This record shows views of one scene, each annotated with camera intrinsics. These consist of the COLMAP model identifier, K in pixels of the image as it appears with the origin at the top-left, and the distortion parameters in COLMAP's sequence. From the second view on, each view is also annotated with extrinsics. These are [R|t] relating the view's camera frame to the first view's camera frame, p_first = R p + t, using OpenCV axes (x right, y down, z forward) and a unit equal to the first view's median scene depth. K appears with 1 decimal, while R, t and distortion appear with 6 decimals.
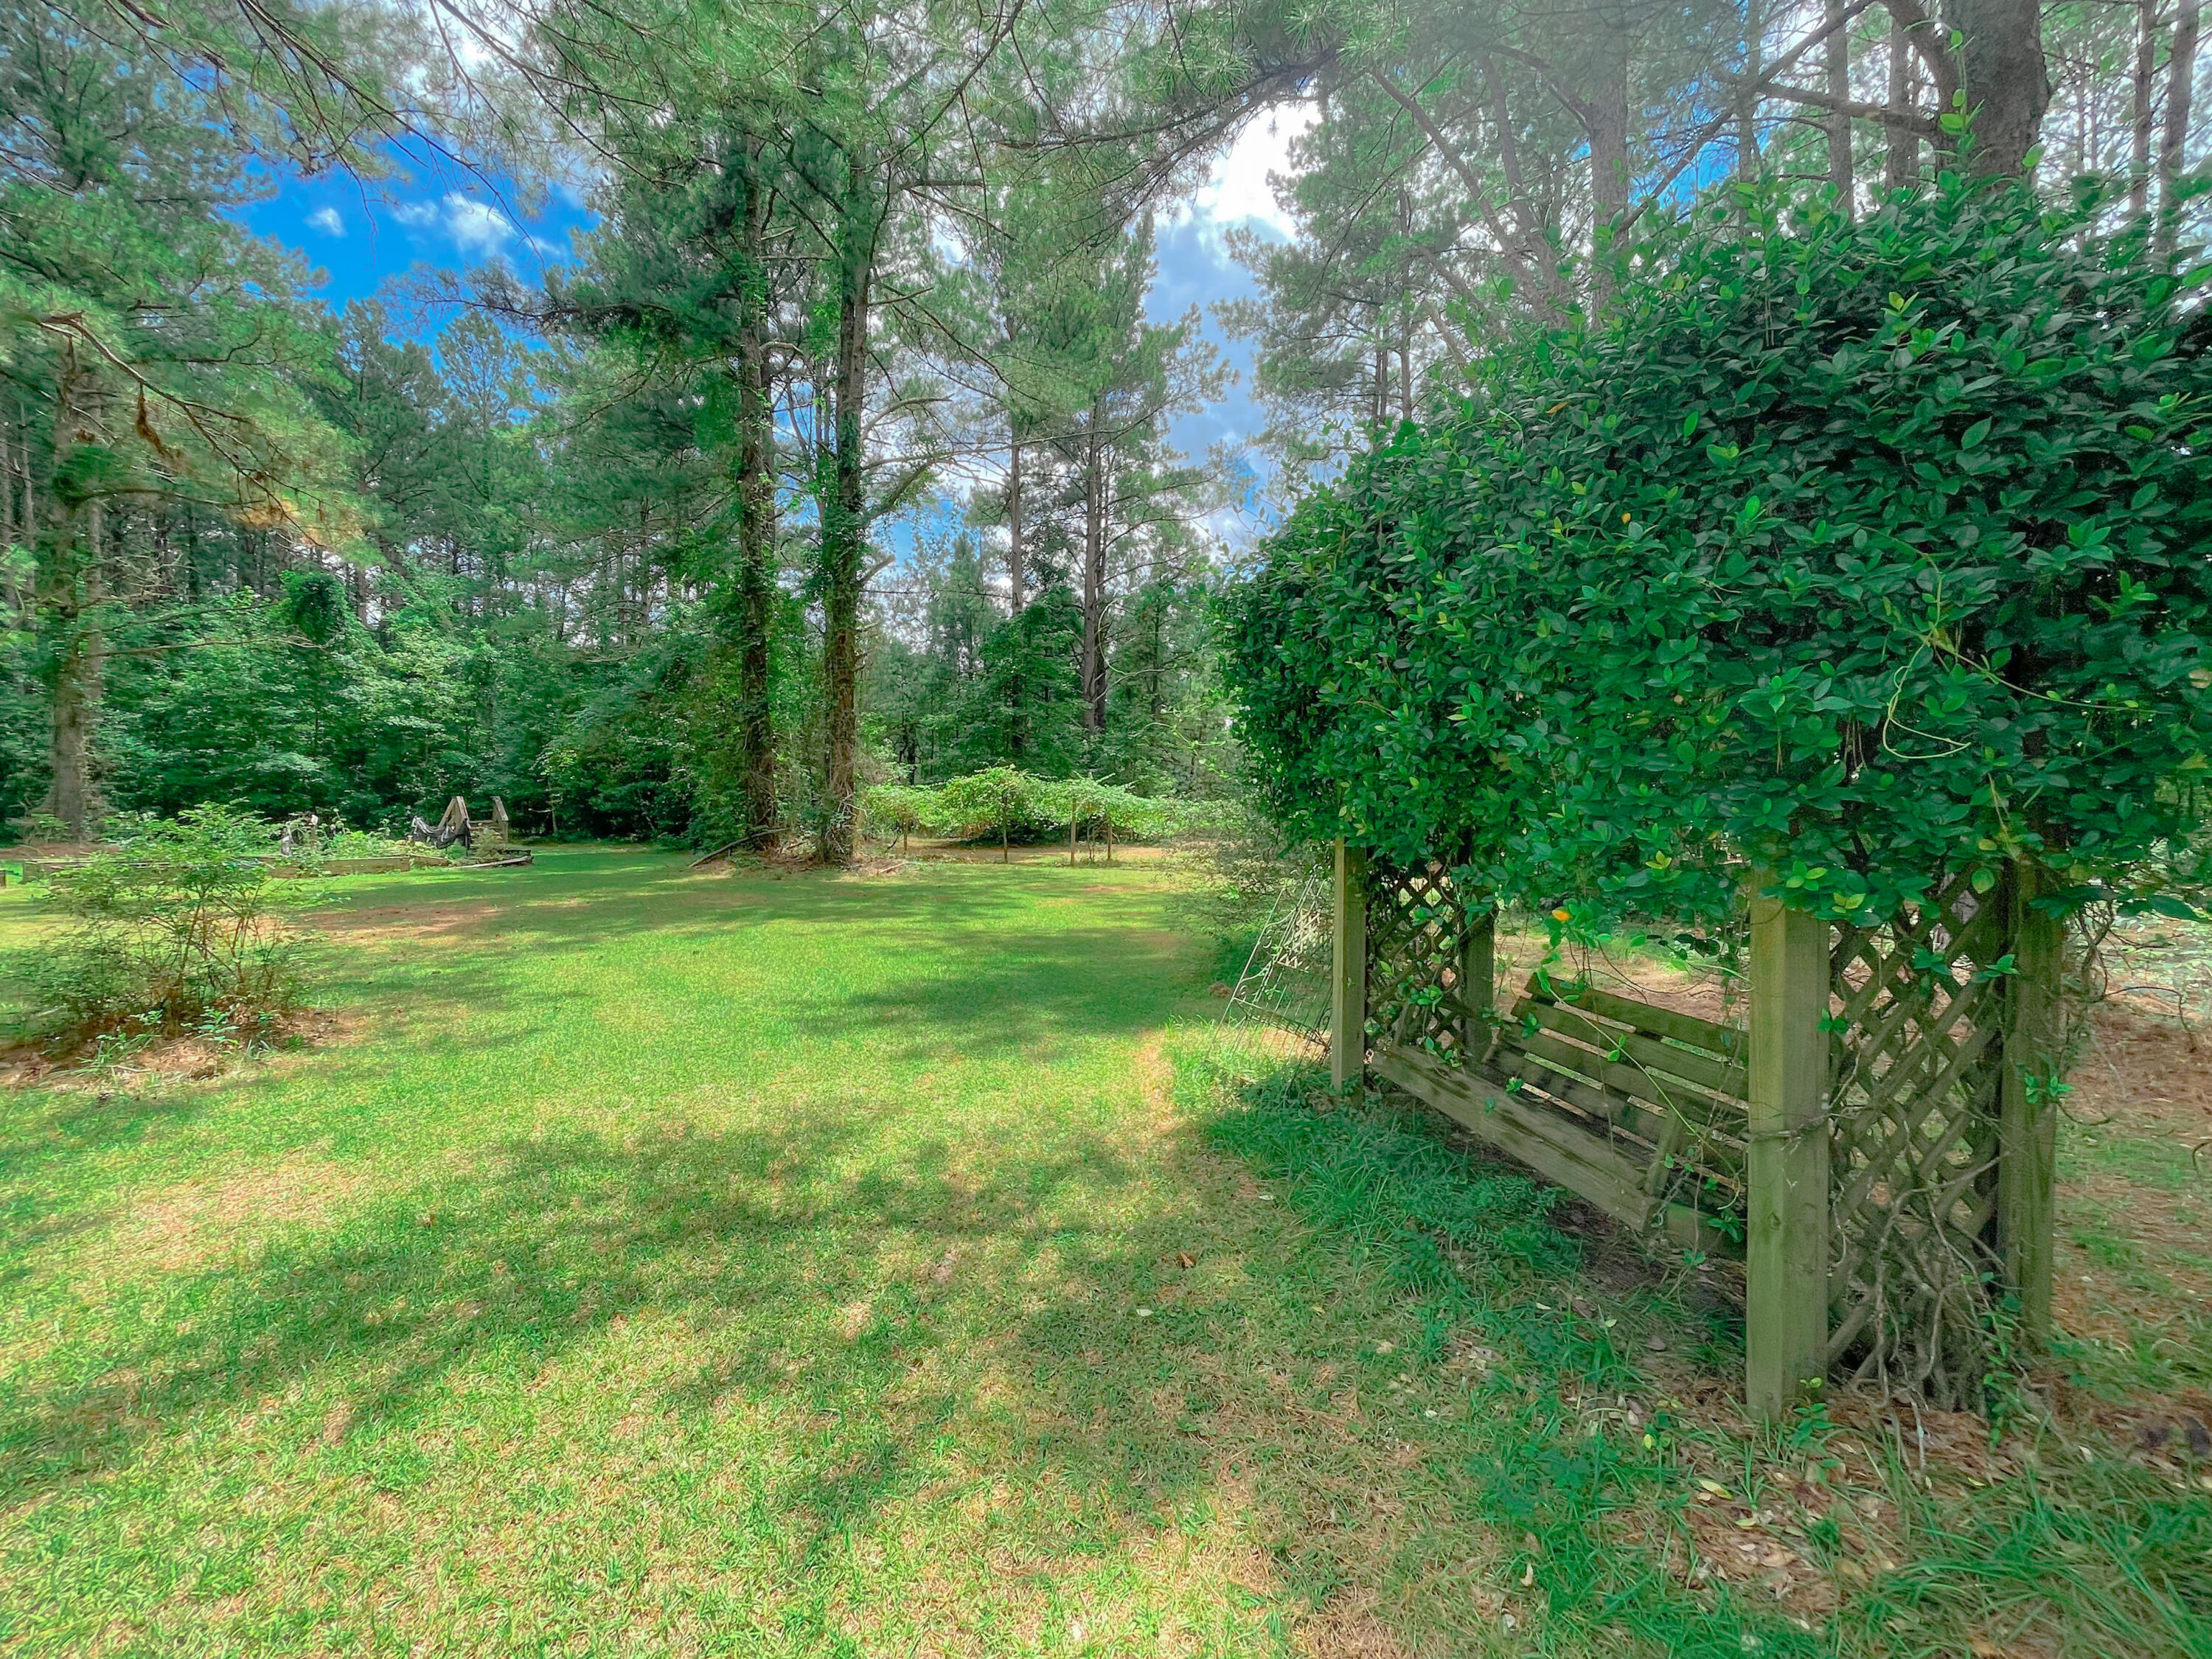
lens RADIAL K [[908.8, 0, 1106.0], [0, 908.8, 829.5], [0, 0, 1]] dist [-0.005009, -0.000020]
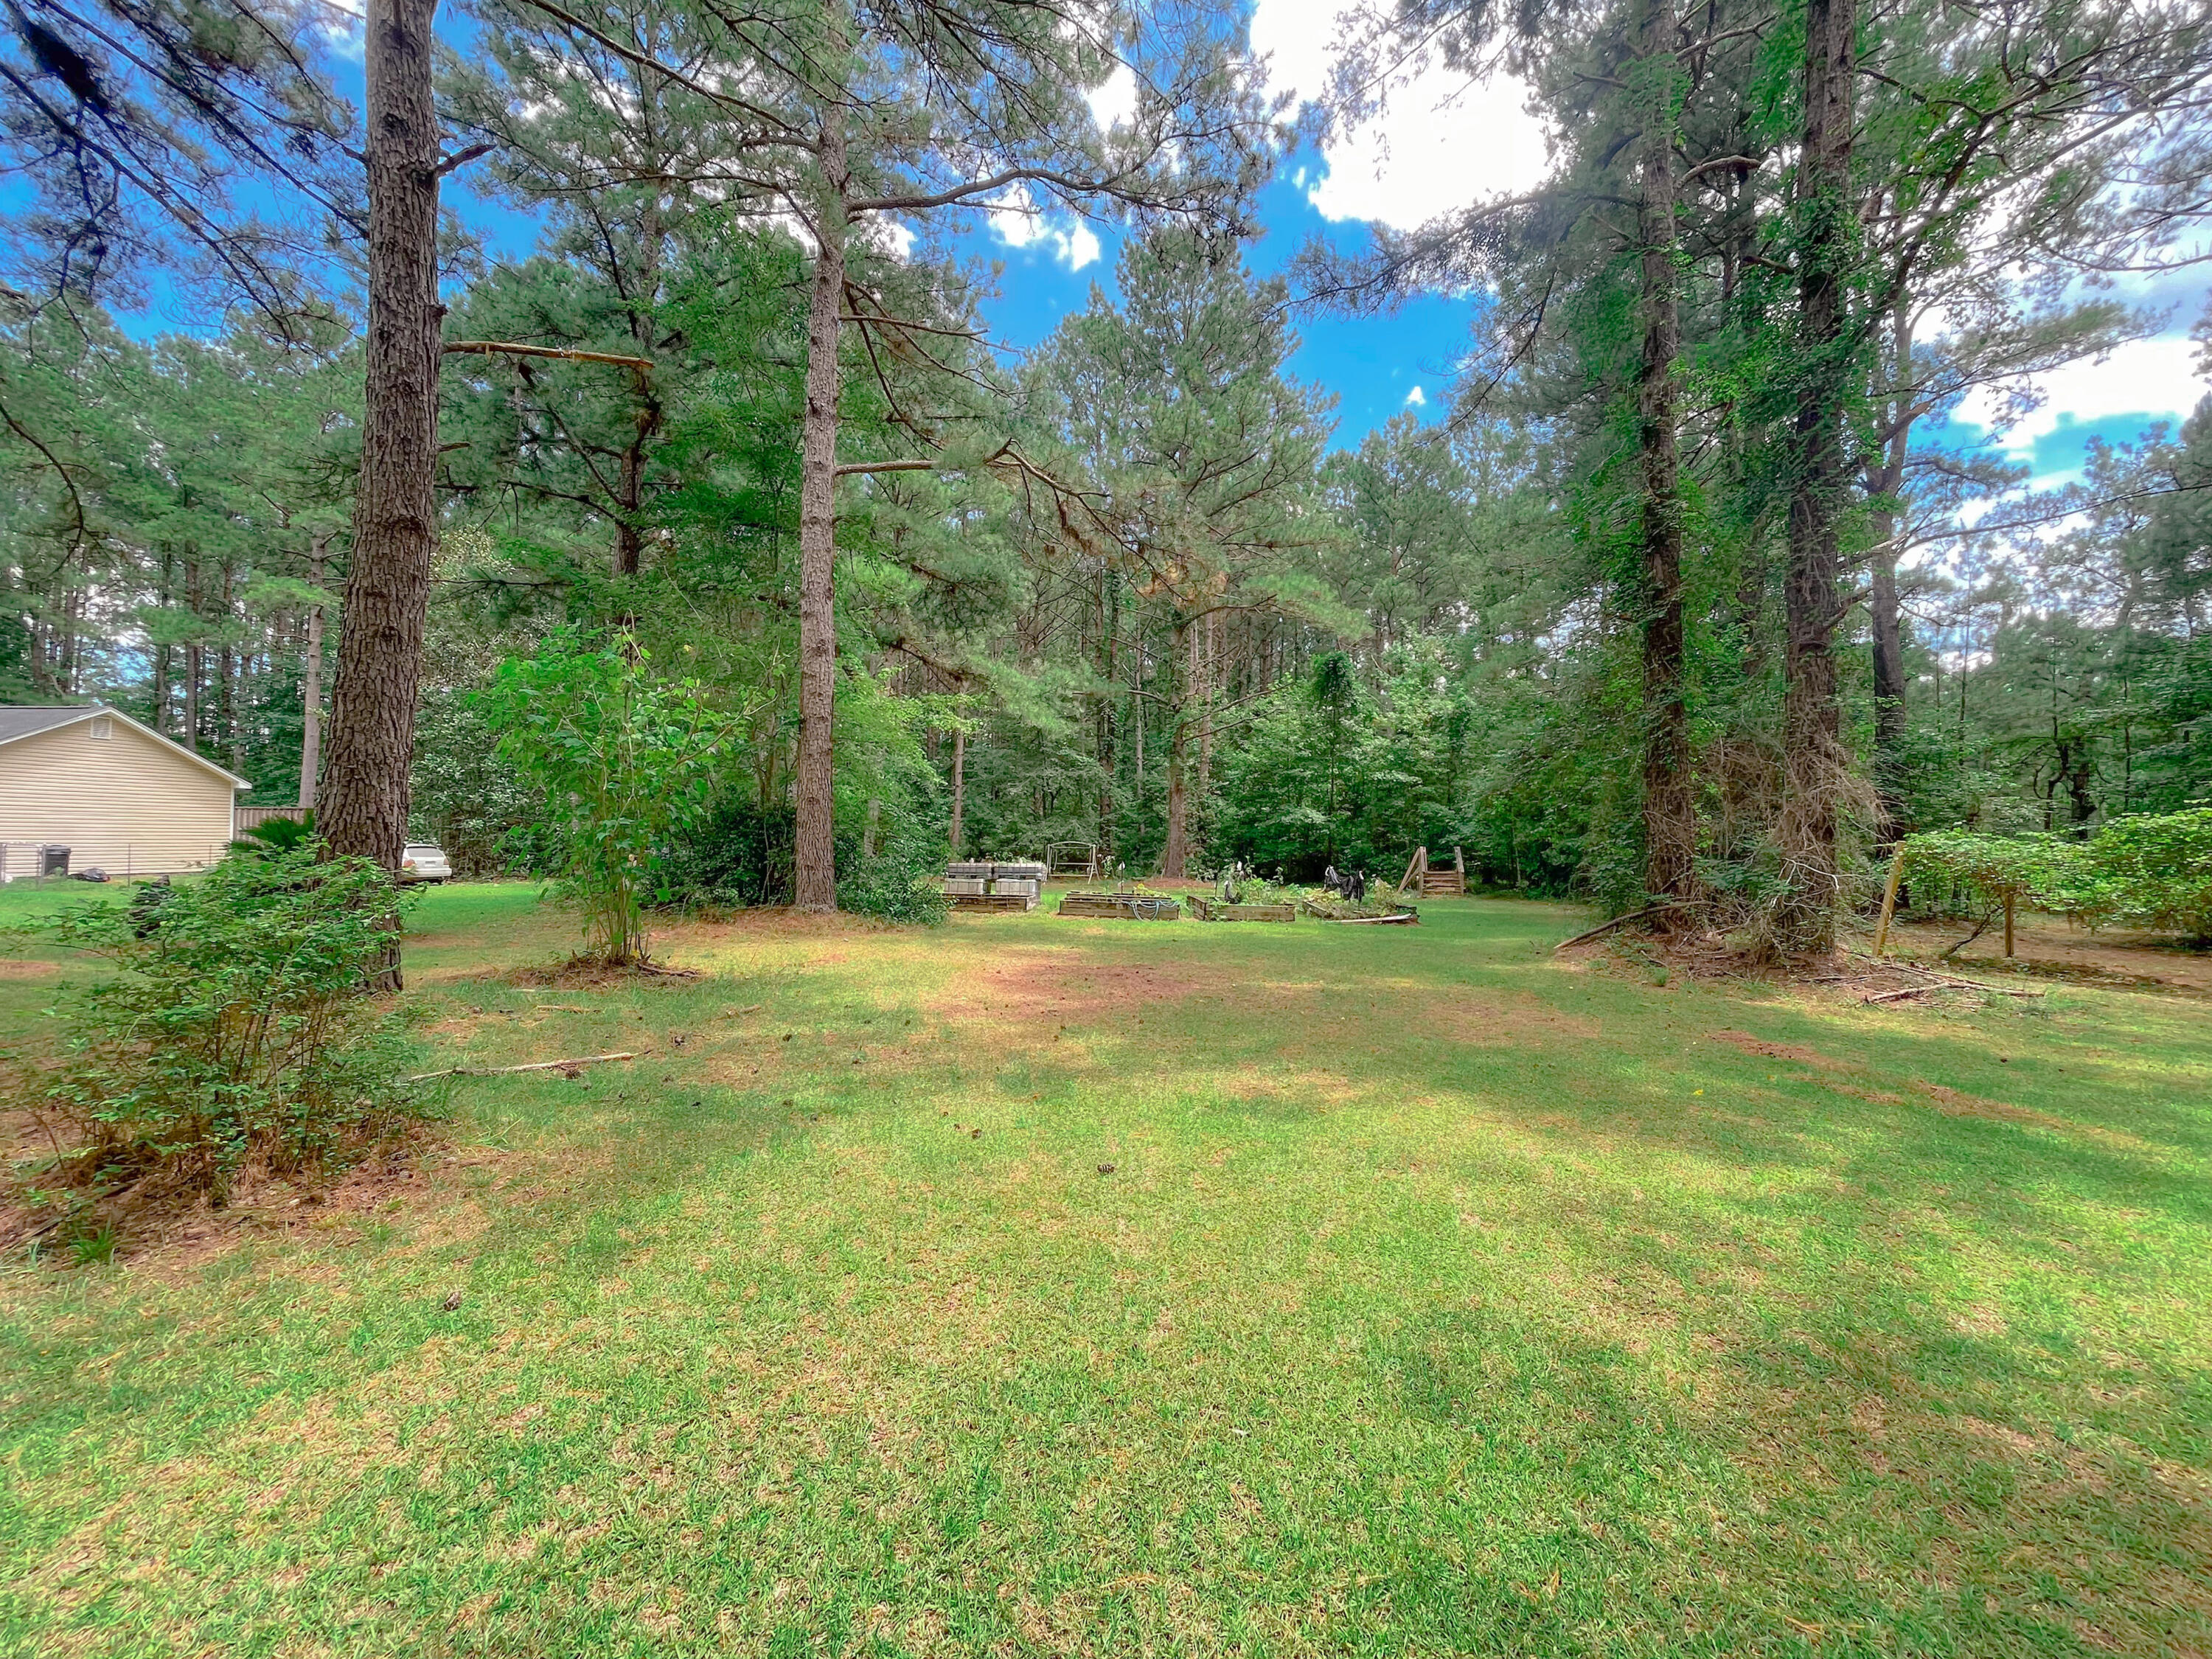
lens RADIAL K [[908.8, 0, 1106.0], [0, 908.8, 829.5], [0, 0, 1]] dist [-0.005009, -0.000020]
pose [[0.495118, -0.008262, -0.868786, -0.010769], [-0.042452, 0.998530, -0.033689, -0.006827], [0.867788, 0.053561, 0.494040, 0.197697]]
